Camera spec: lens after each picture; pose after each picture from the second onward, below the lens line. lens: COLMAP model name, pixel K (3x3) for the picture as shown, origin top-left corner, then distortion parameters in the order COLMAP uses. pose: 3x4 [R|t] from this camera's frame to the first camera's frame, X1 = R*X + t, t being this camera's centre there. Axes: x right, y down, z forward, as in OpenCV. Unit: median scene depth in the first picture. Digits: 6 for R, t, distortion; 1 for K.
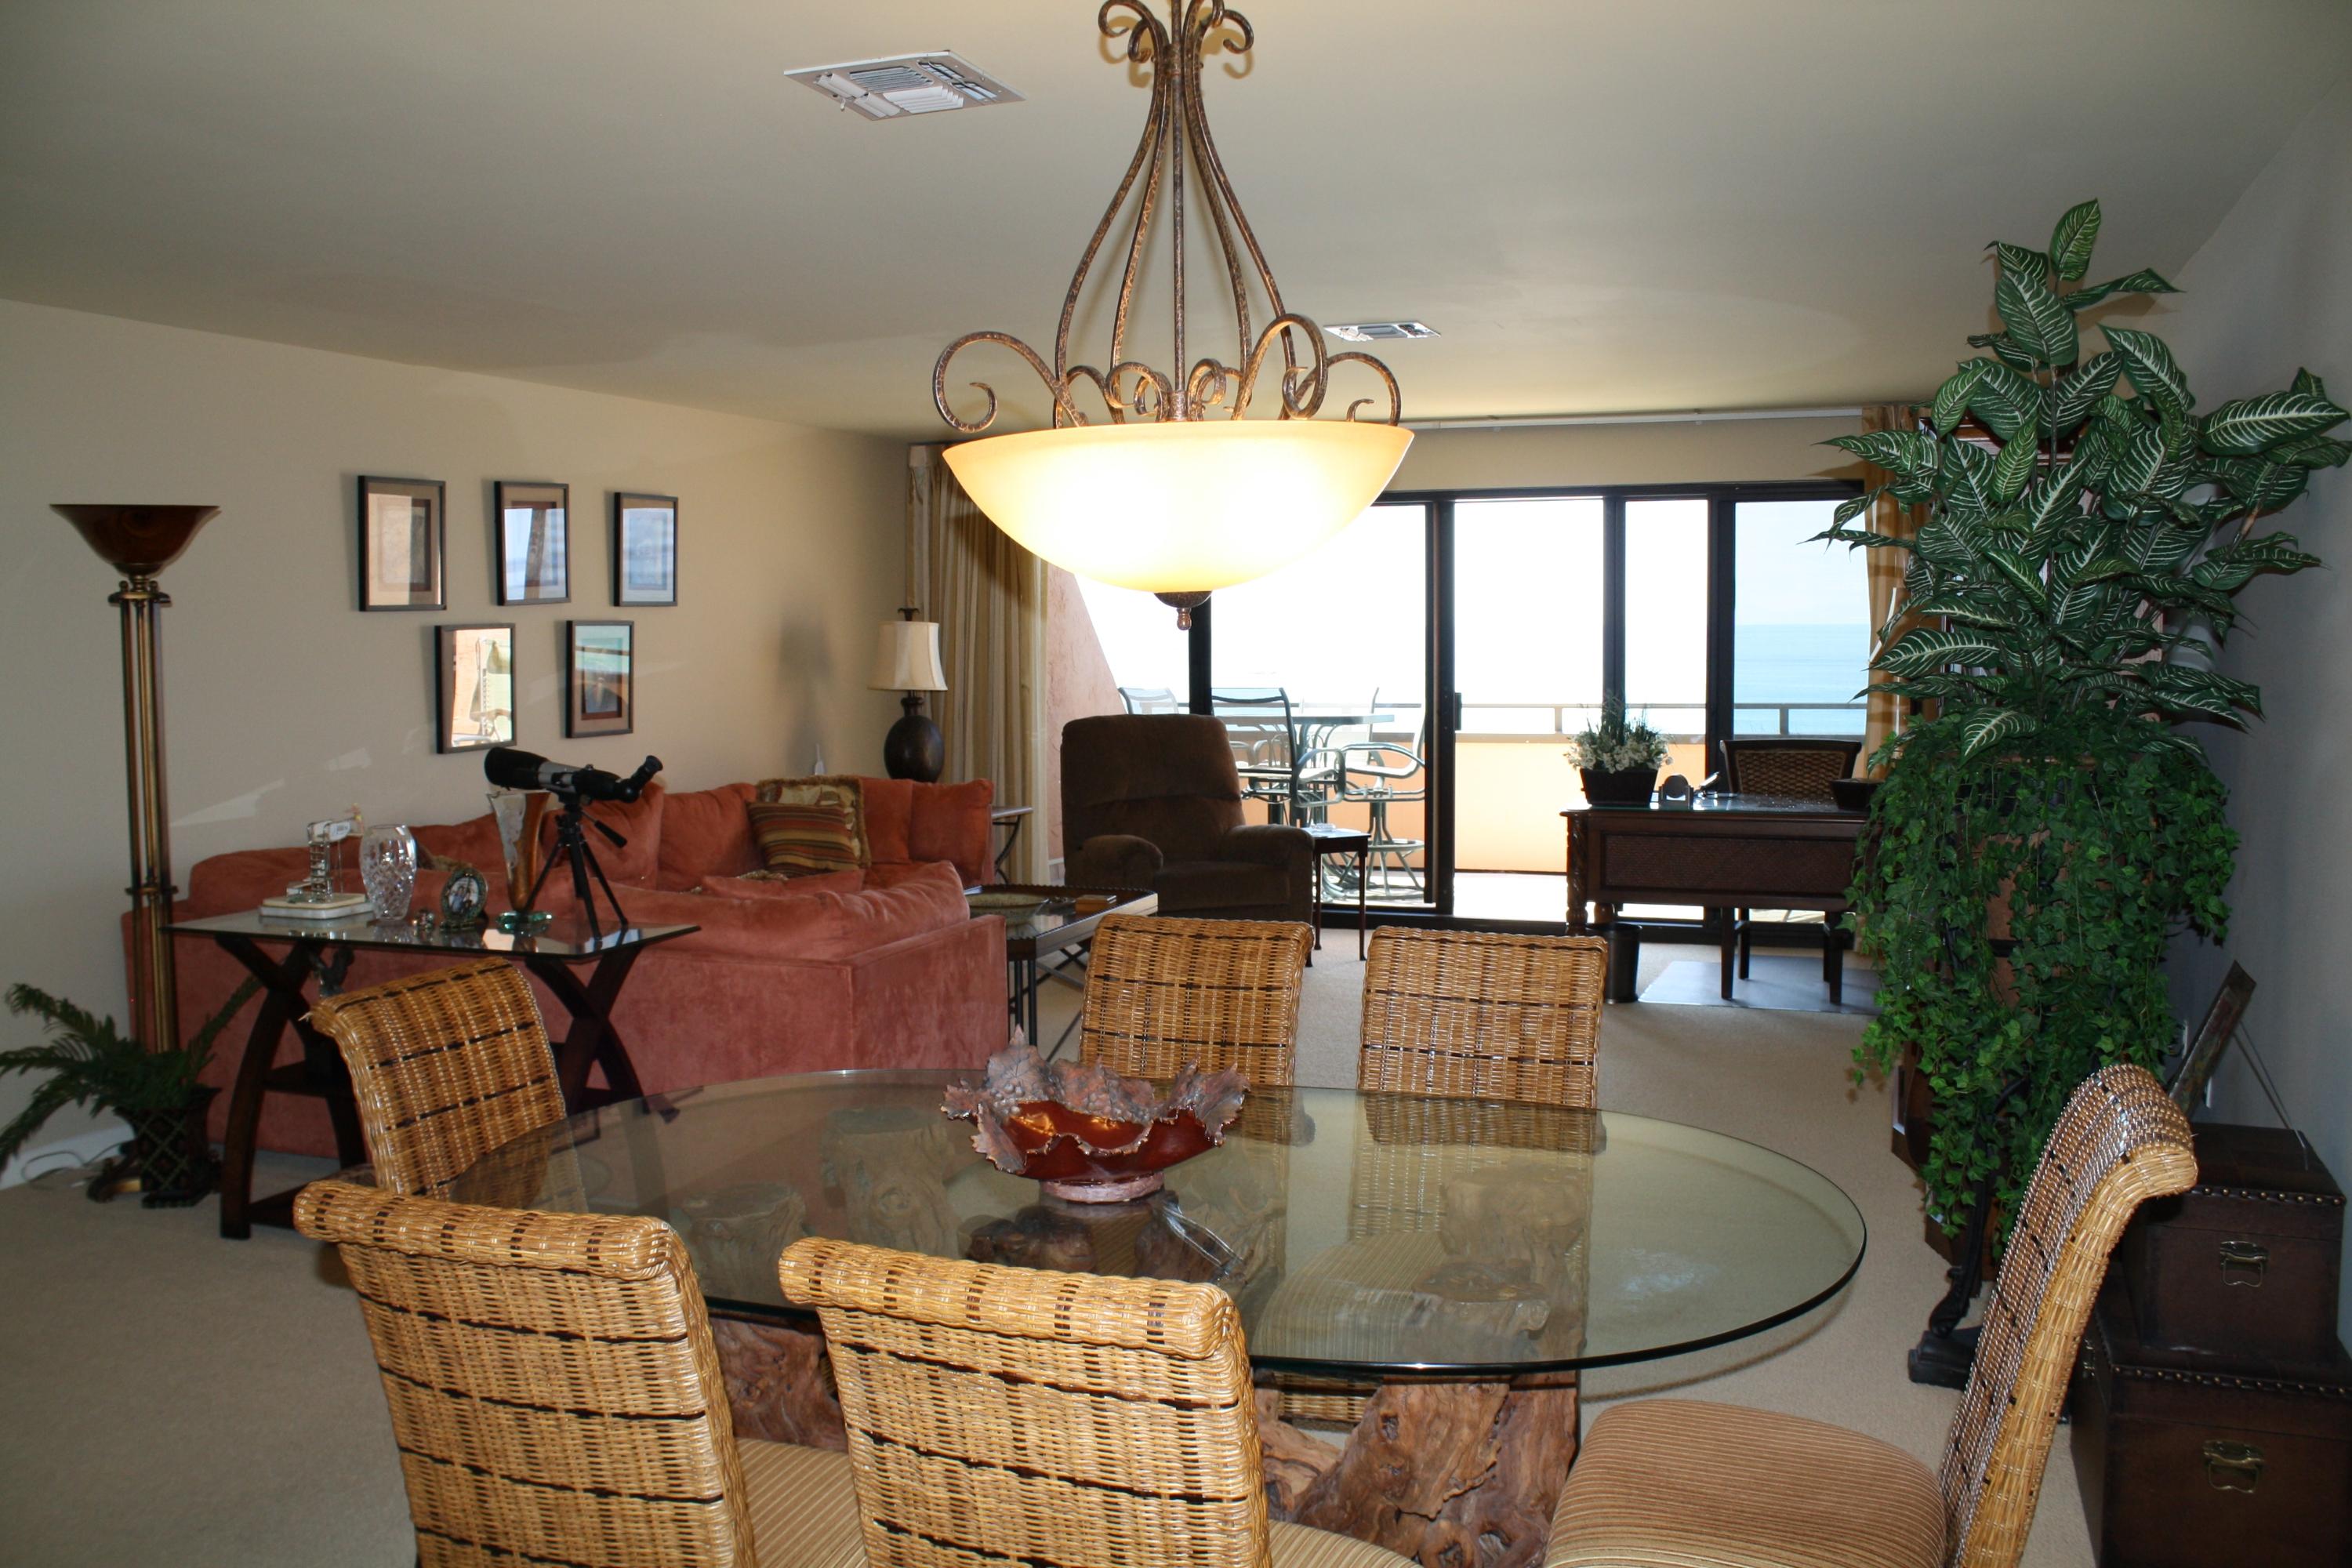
lens RADIAL K [[1957.4, 0, 1176.0], [0, 1957.4, 784.0], [0, 0, 1]] dist [-0.173621, 0.157134]
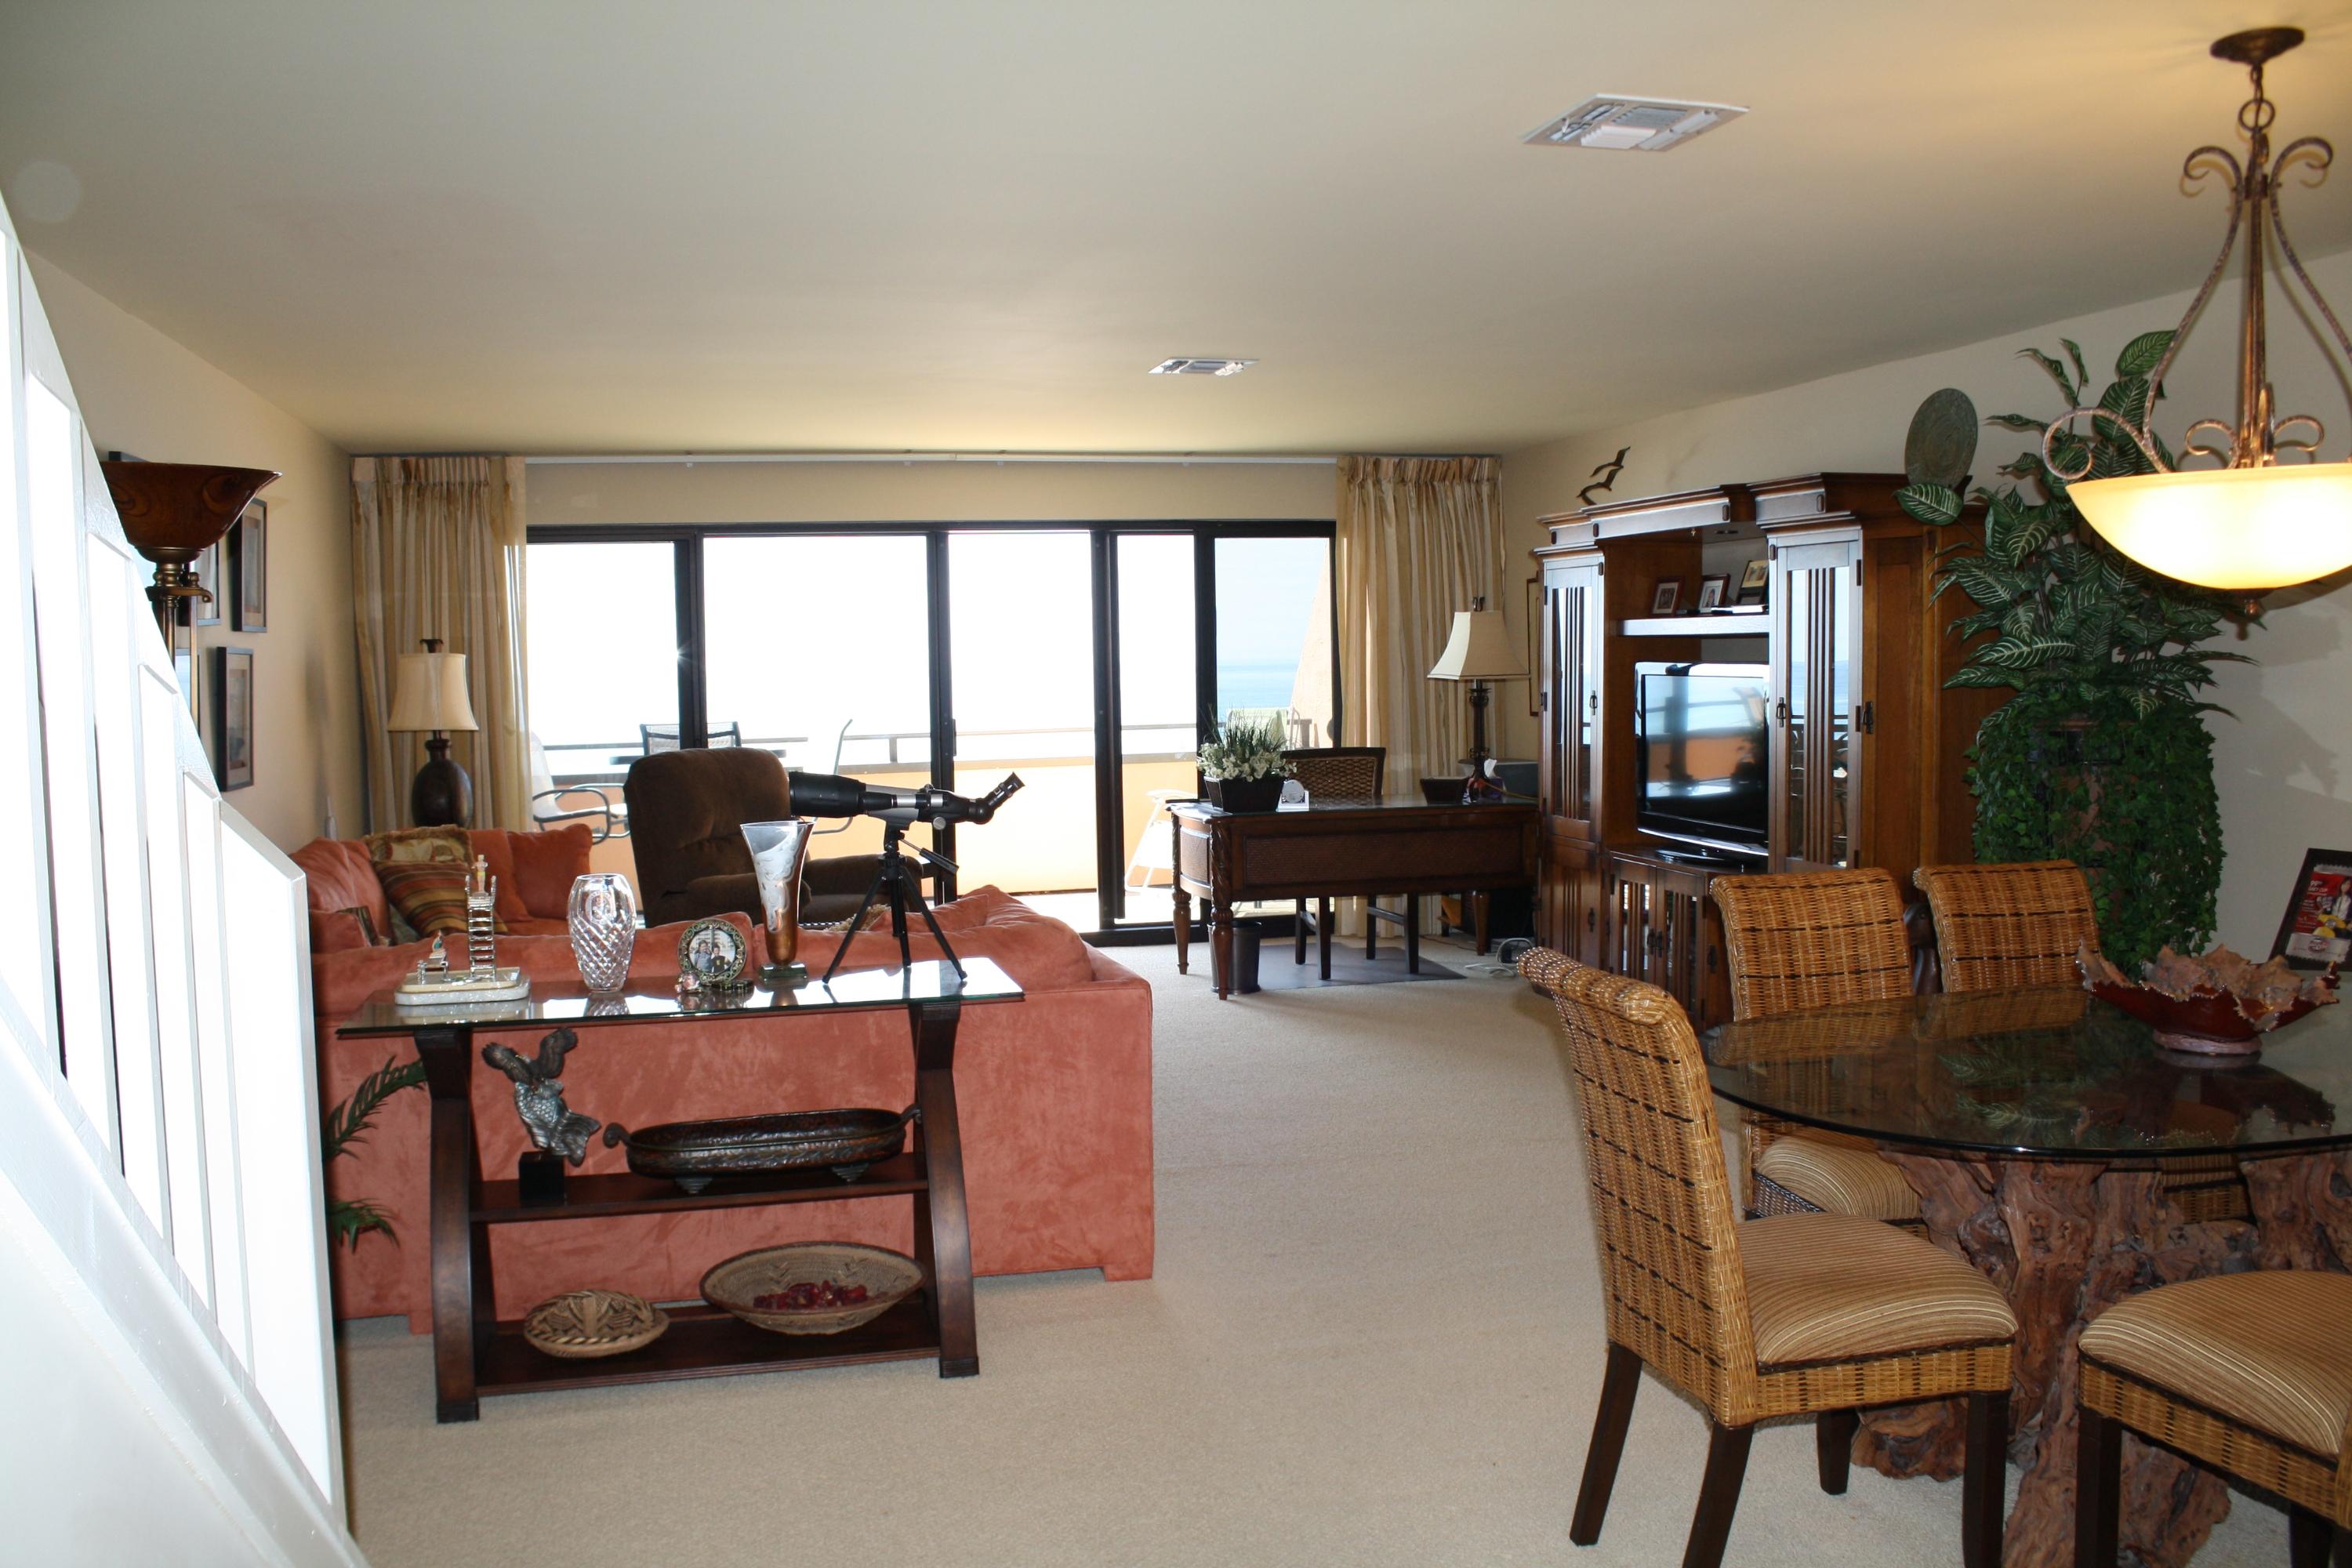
lens RADIAL K [[1957.4, 0, 1176.0], [0, 1957.4, 784.0], [0, 0, 1]] dist [-0.173621, 0.157134]
pose [[0.822412, -0.041995, 0.567341, -0.367050], [0.056214, 0.998390, -0.007586, 0.001383], [-0.566109, 0.038131, 0.823448, 0.098149]]
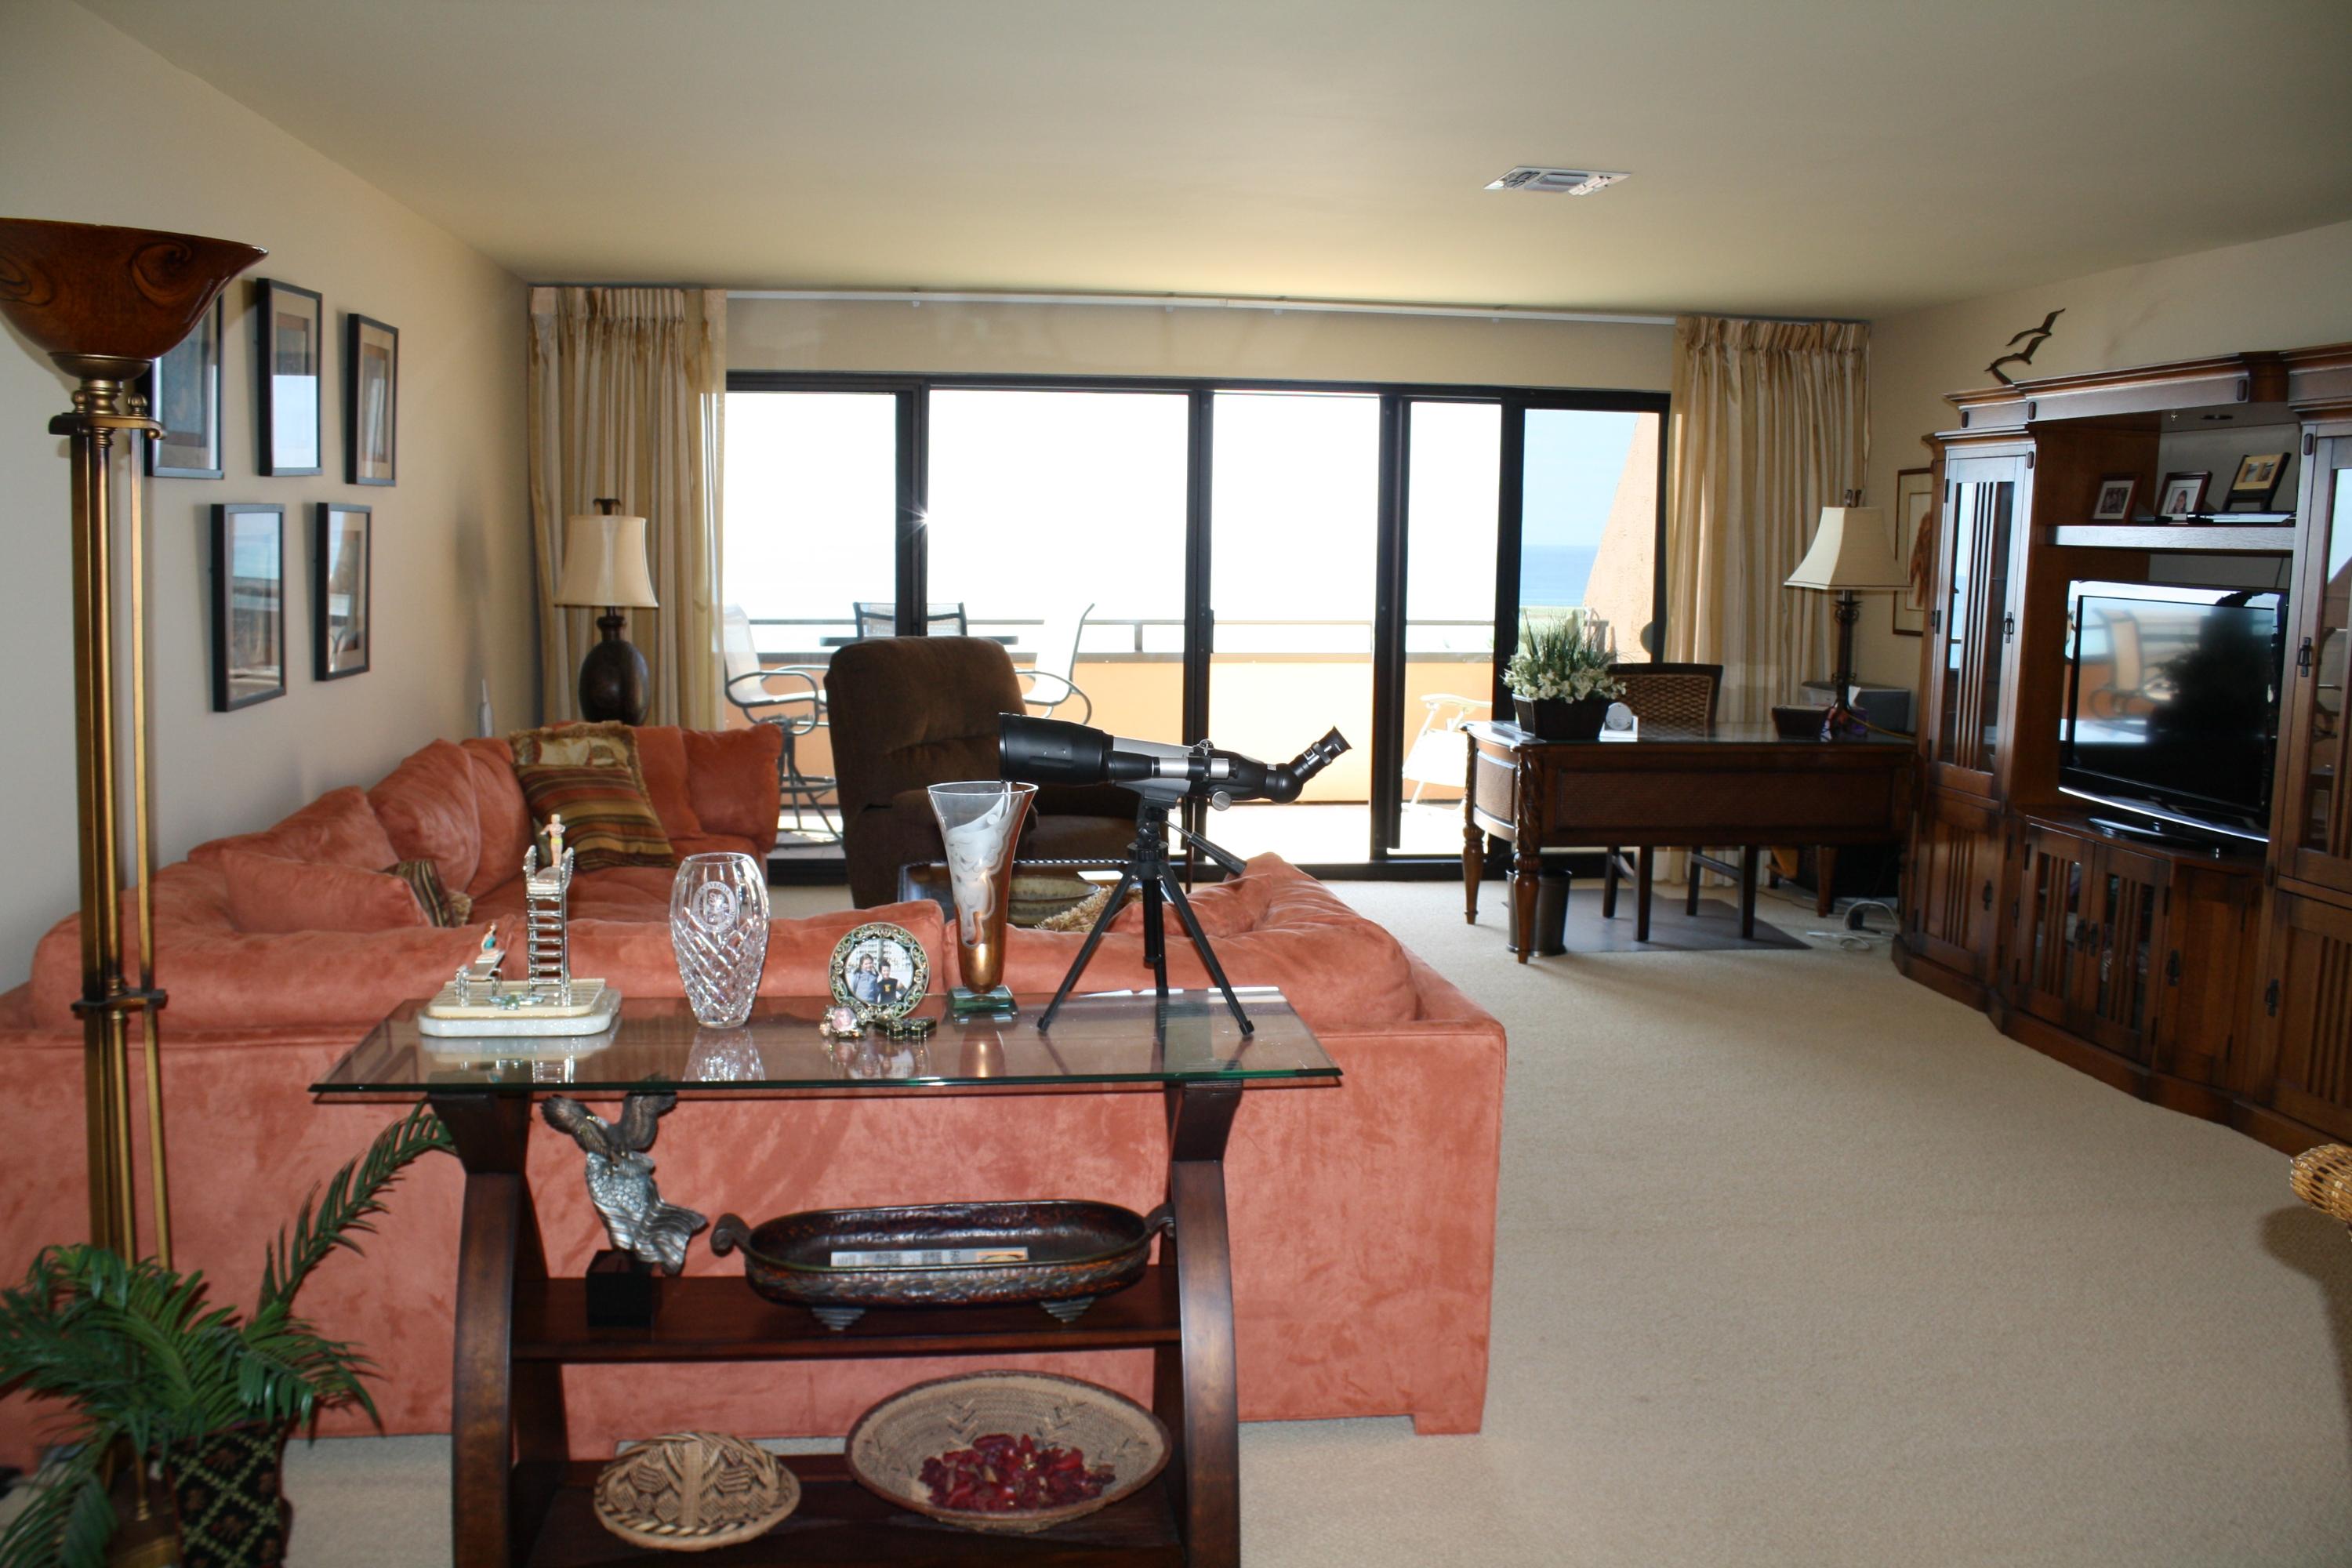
lens RADIAL K [[1957.4, 0, 1176.0], [0, 1957.4, 784.0], [0, 0, 1]] dist [-0.173621, 0.157134]
pose [[0.886142, -0.036941, 0.461938, -0.300972], [0.015535, 0.998626, 0.050058, -0.013822], [-0.463152, -0.037182, 0.885498, 0.238858]]
